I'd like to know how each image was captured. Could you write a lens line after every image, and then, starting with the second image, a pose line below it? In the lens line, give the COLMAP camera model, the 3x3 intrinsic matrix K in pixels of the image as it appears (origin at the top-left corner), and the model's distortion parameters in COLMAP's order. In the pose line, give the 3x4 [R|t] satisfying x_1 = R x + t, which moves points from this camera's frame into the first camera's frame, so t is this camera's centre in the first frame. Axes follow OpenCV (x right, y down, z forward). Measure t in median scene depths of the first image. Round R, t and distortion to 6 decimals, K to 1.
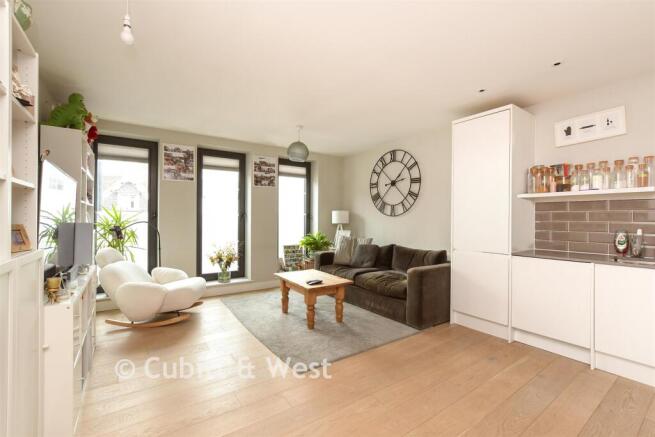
lens RADIAL K [[294.1, 0, 325.8], [0, 294.1, 216.7], [0, 0, 1]] dist [-0.002222, 0.000008]
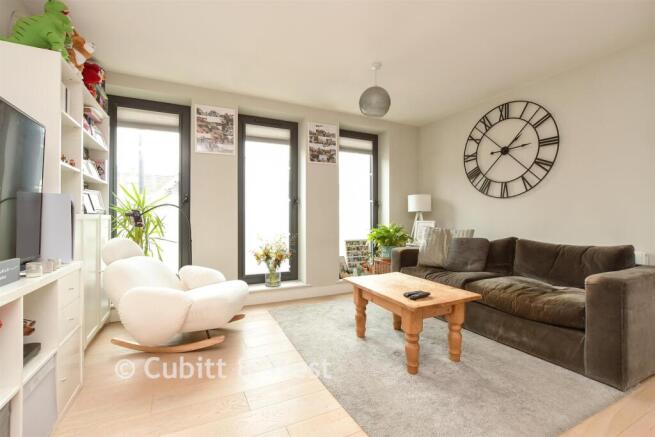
lens RADIAL K [[294.1, 0, 325.8], [0, 294.1, 216.7], [0, 0, 1]] dist [-0.002222, 0.000008]
pose [[0.988454, -0.007372, -0.151342, -0.099555], [0.007280, 0.999973, -0.001166, 0.046509], [0.151346, 0.000050, 0.988481, 0.284649]]
